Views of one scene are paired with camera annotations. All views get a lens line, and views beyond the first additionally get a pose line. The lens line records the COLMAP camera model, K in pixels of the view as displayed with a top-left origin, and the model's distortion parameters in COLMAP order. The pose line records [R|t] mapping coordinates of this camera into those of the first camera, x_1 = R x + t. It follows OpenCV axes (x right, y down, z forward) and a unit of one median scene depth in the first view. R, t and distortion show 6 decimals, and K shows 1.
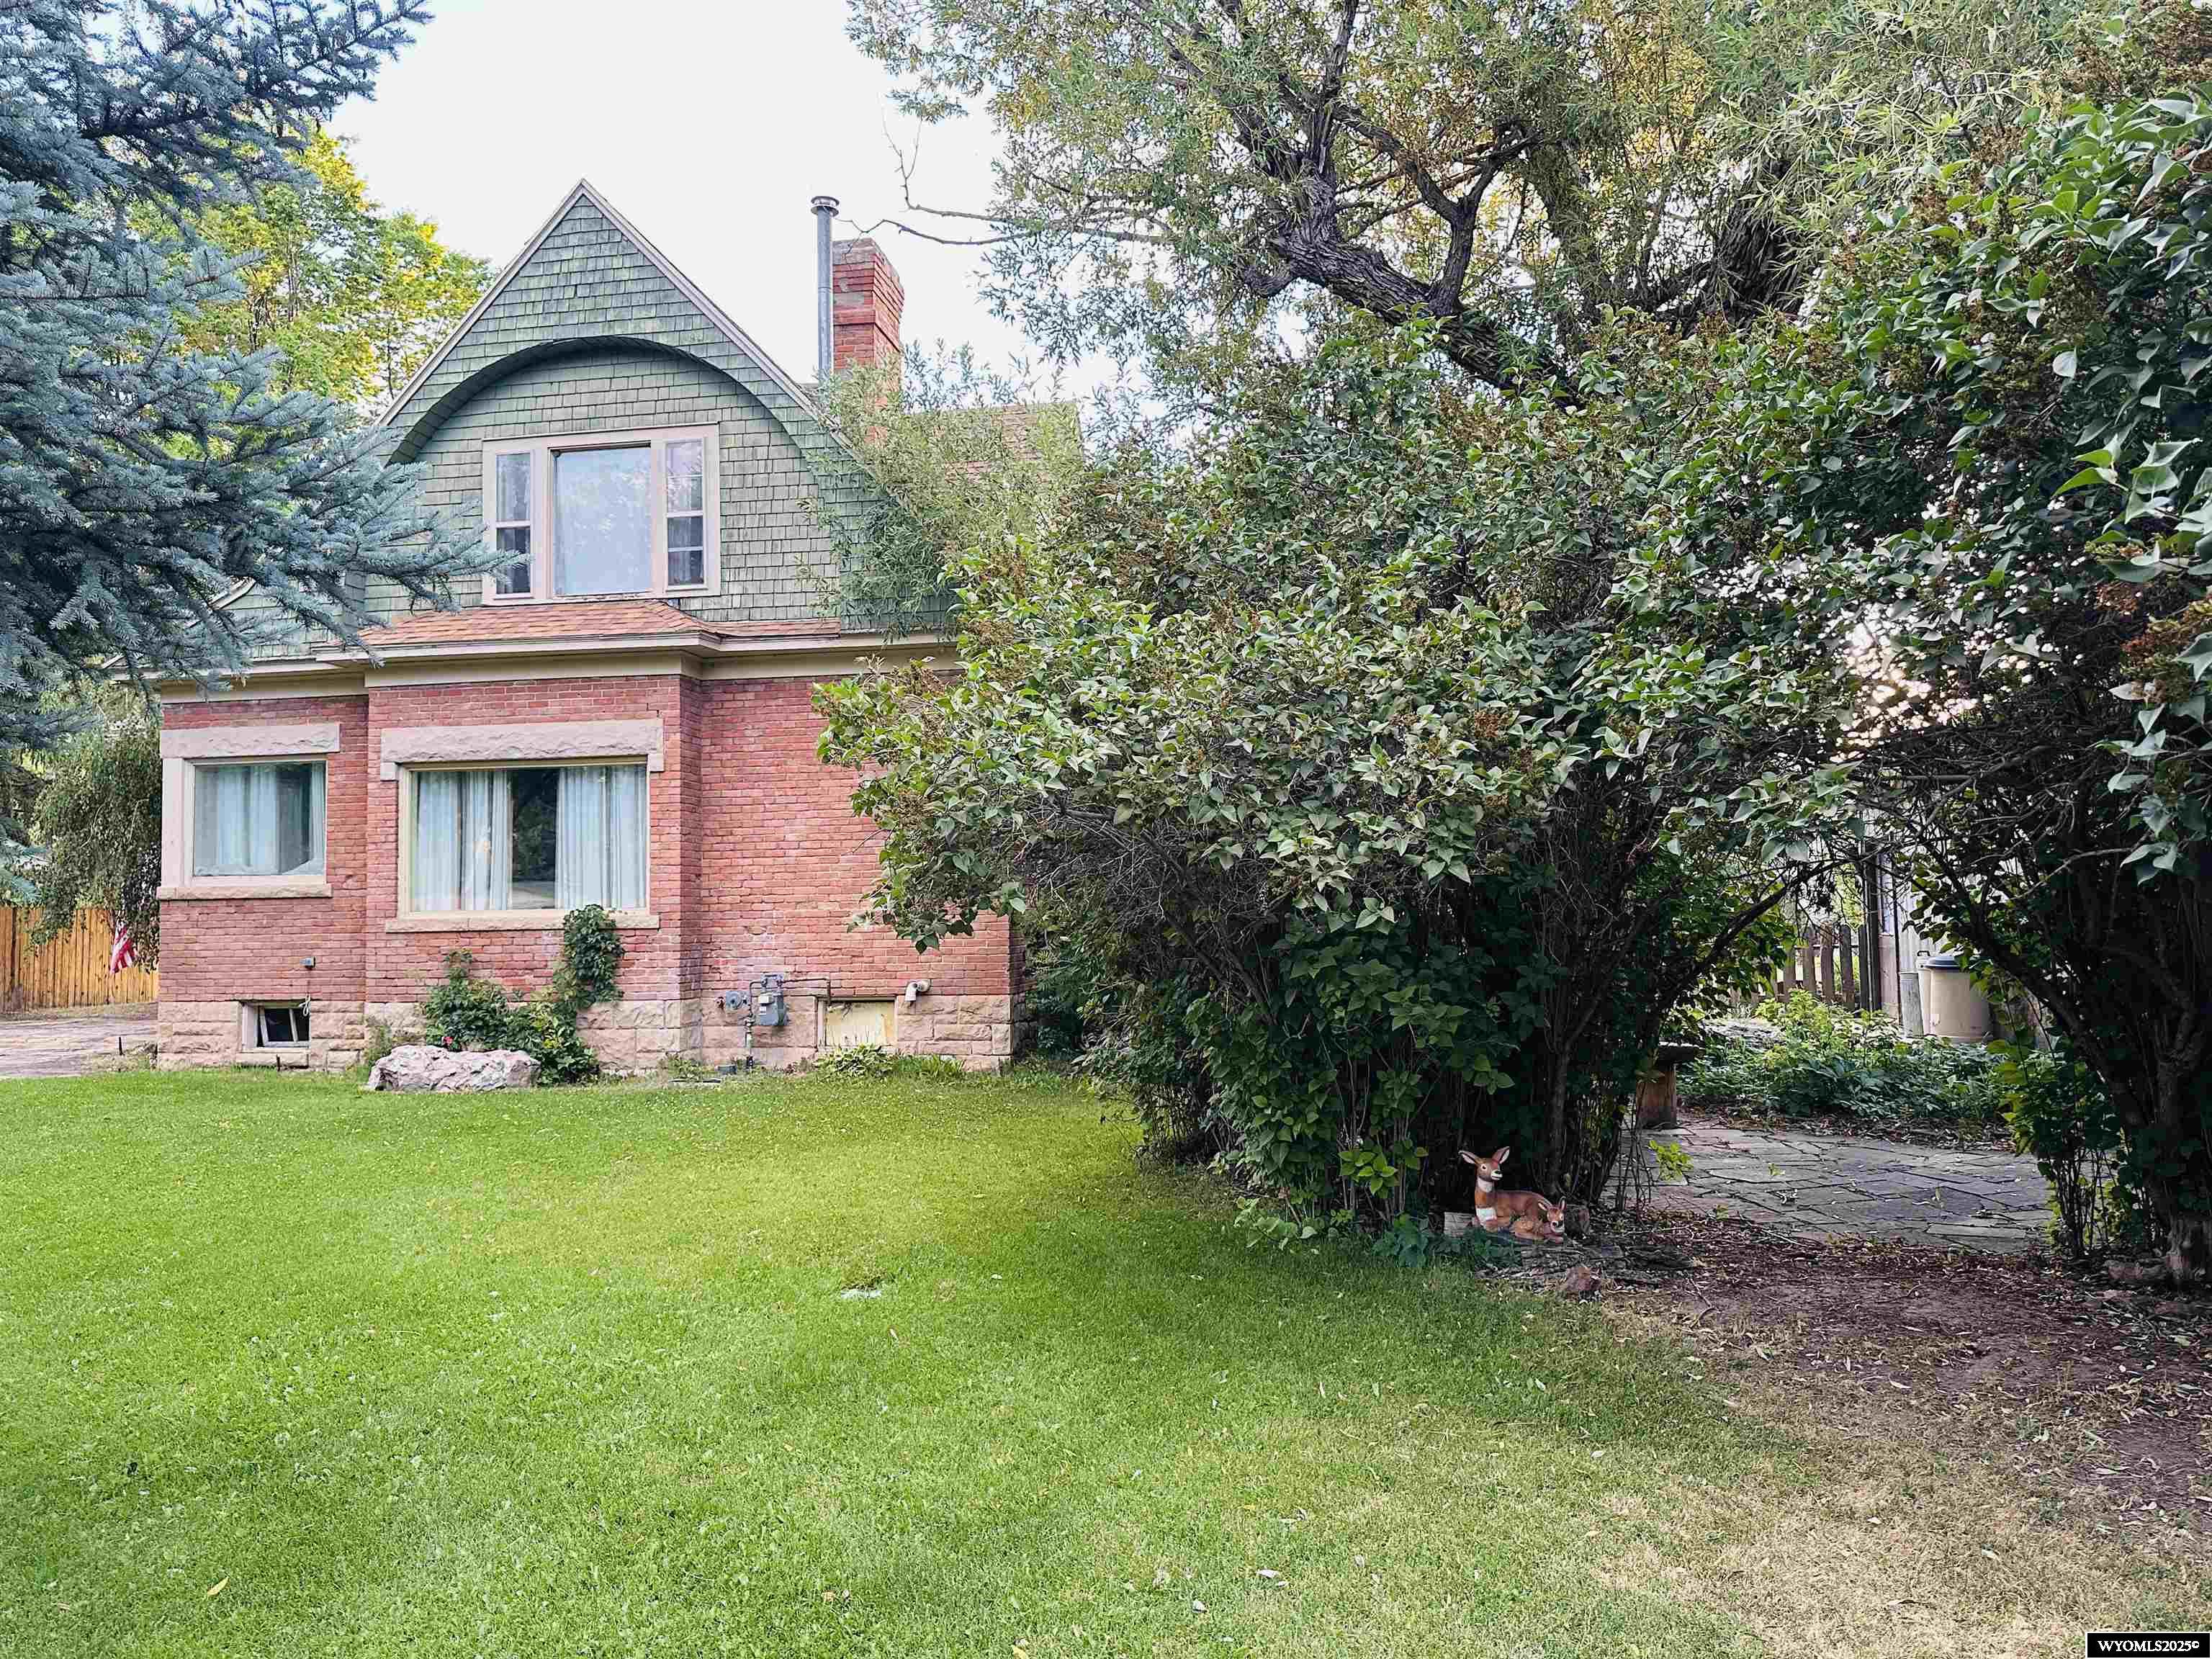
lens RADIAL K [[1584.7, 0, 1131.2], [0, 1584.7, 819.8], [0, 0, 1]] dist [0.057364, -0.070286]
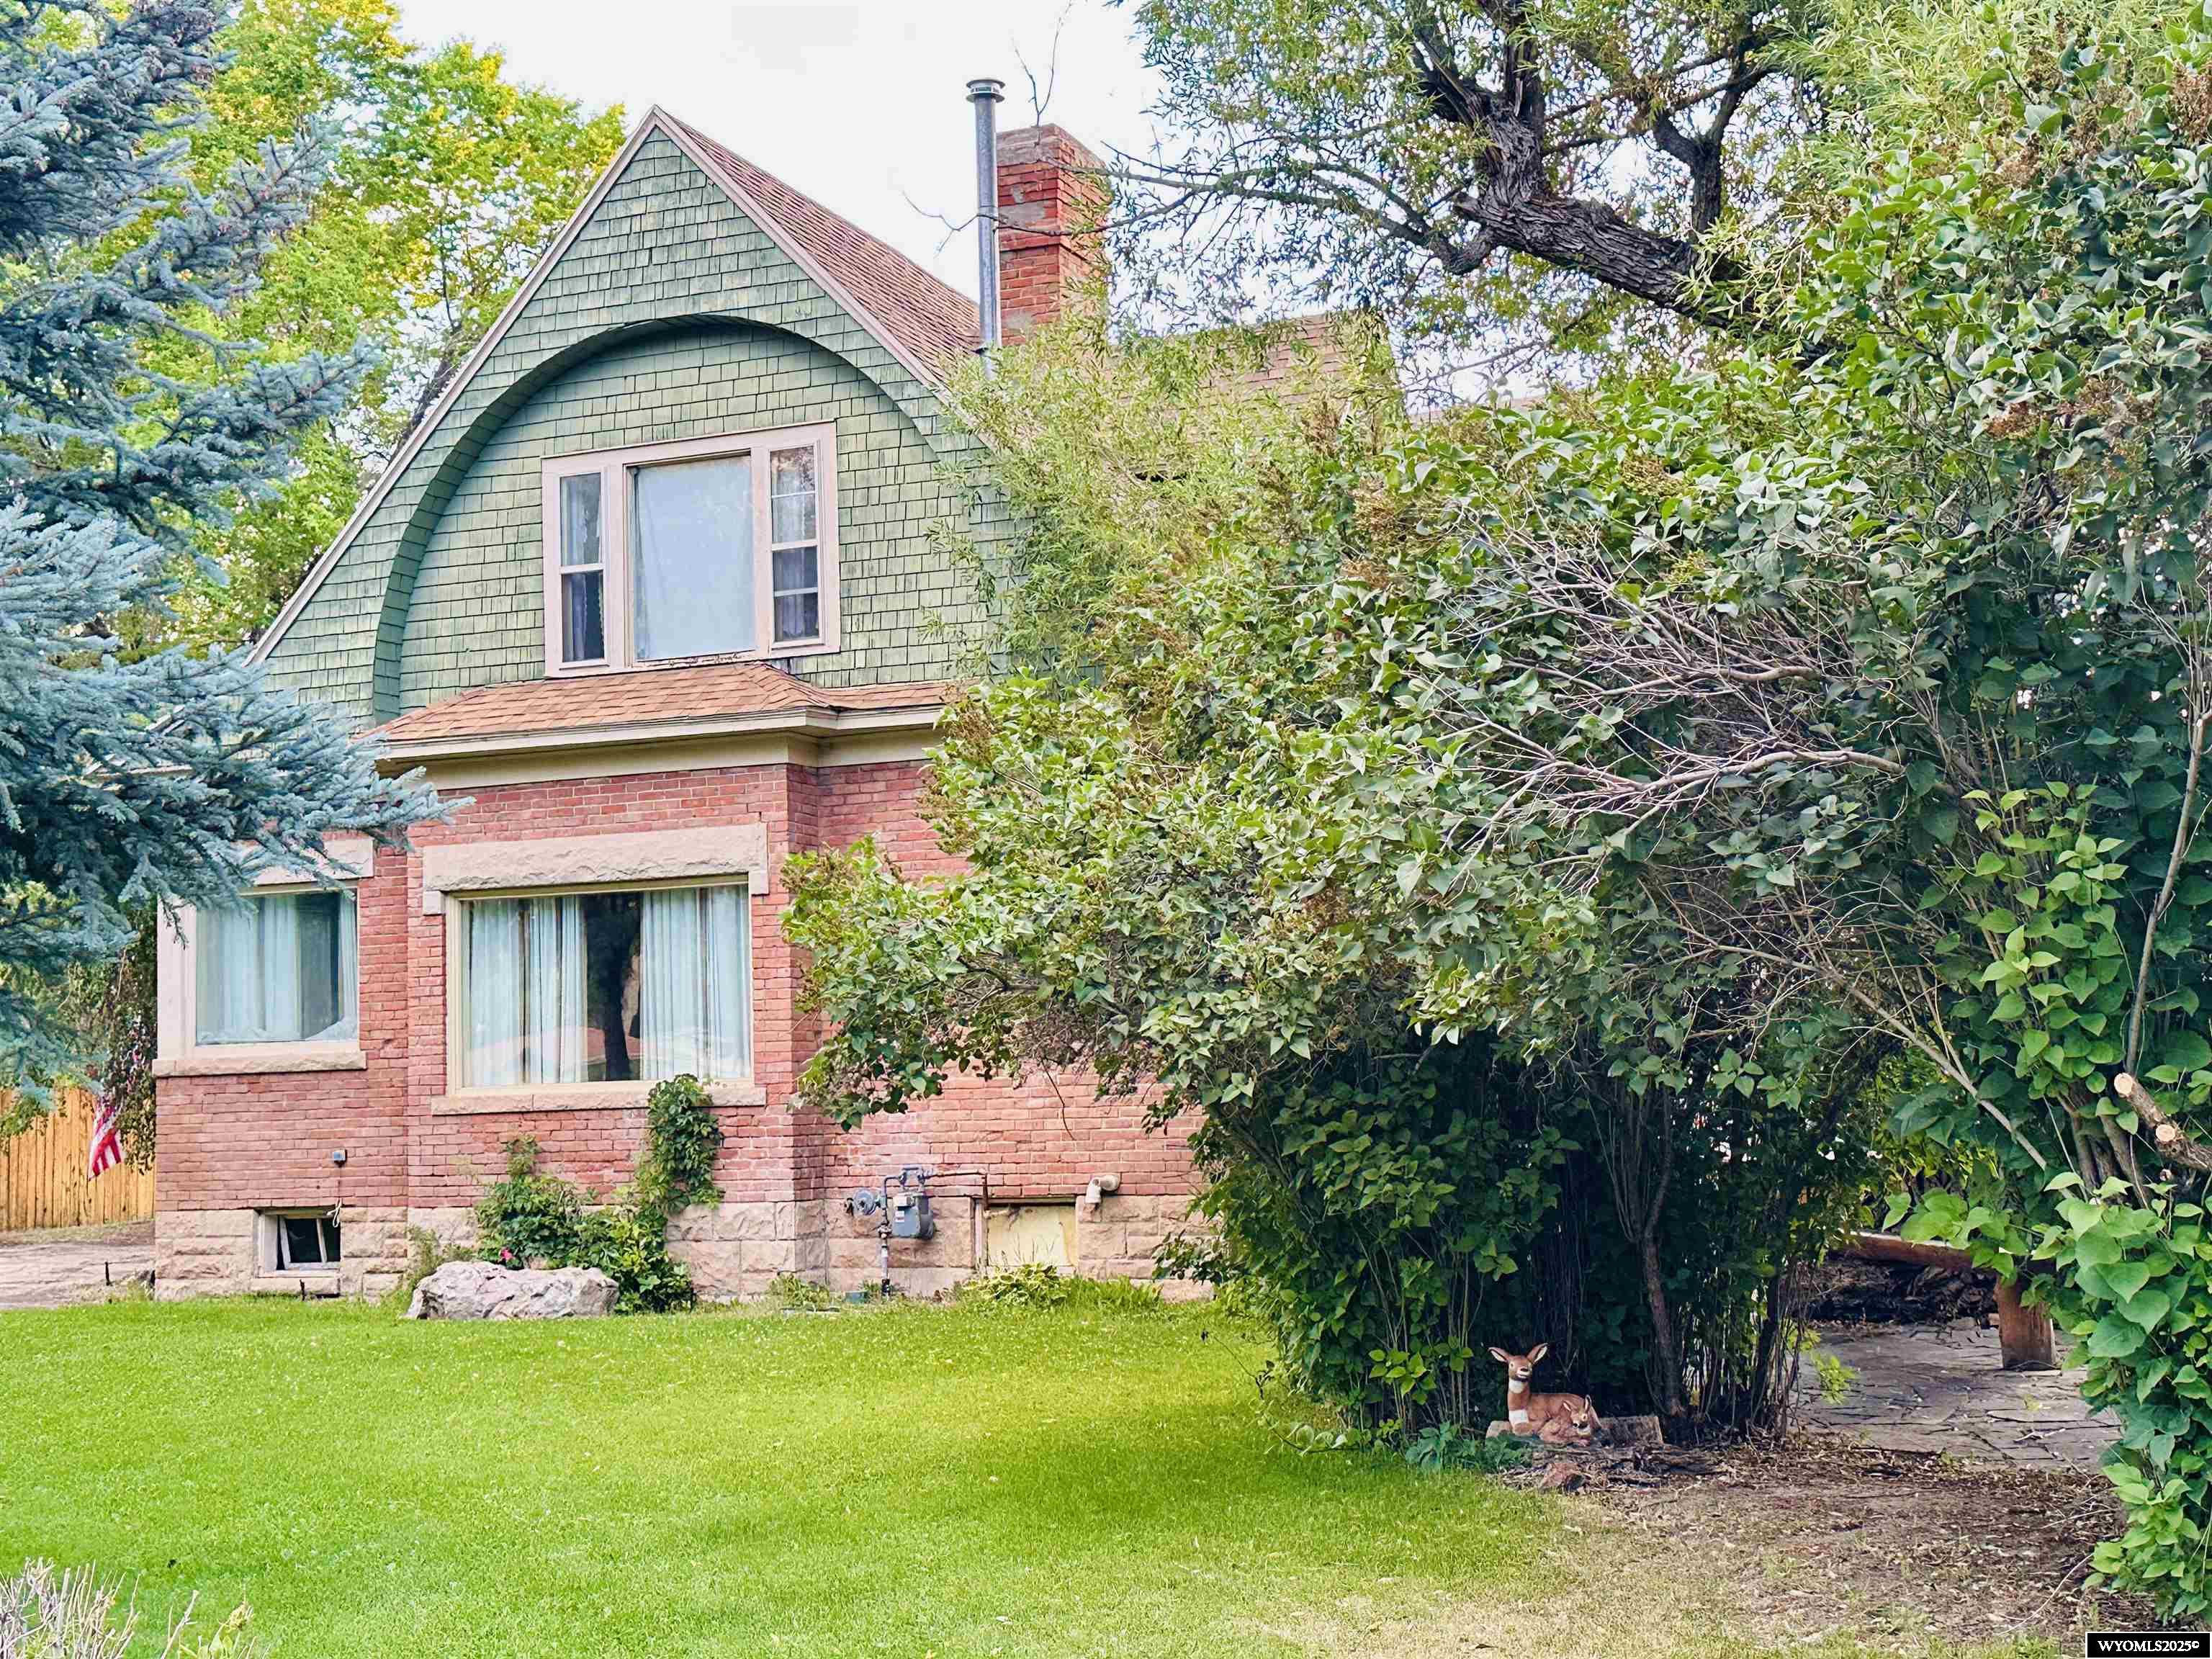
lens RADIAL K [[2912.0, 0, 1111.5], [0, 2912.0, 830.0], [0, 0, 1]] dist [0.148604, 0.000000]
pose [[0.974543, -0.029461, -0.222257, 0.165916], [0.024211, 0.999361, -0.026310, -0.020520], [0.222890, 0.020259, 0.974633, -0.296747]]
